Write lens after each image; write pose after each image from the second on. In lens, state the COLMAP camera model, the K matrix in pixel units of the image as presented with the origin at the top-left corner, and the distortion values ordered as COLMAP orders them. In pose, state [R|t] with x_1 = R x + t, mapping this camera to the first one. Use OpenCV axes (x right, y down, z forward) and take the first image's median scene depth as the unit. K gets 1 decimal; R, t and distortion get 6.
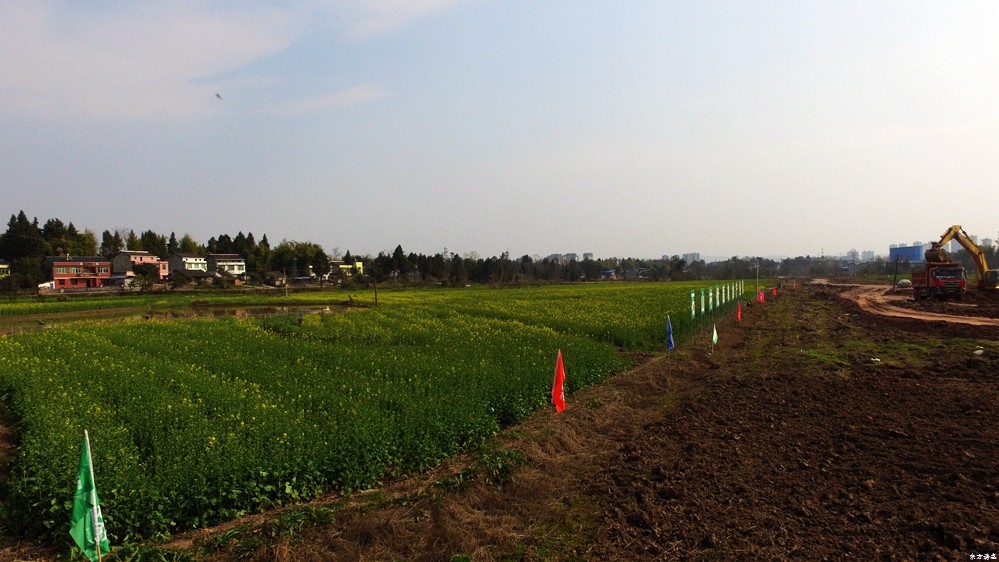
lens RADIAL K [[664.0, 0, 499.6], [0, 664.0, 291.7], [0, 0, 1]] dist [-0.127492, 0.089021]
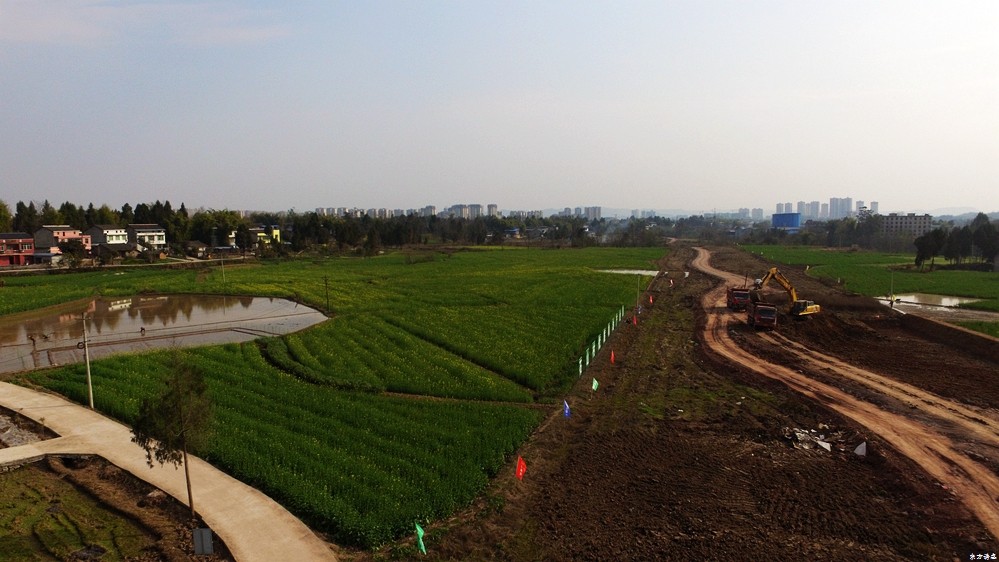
lens RADIAL K [[664.0, 0, 499.6], [0, 664.0, 291.7], [0, 0, 1]] dist [-0.127492, 0.089021]
pose [[0.989290, 0.005732, 0.145849, -0.021905], [-0.017240, 0.996823, 0.077761, -0.045433], [-0.144940, -0.079442, 0.986246, -0.087431]]
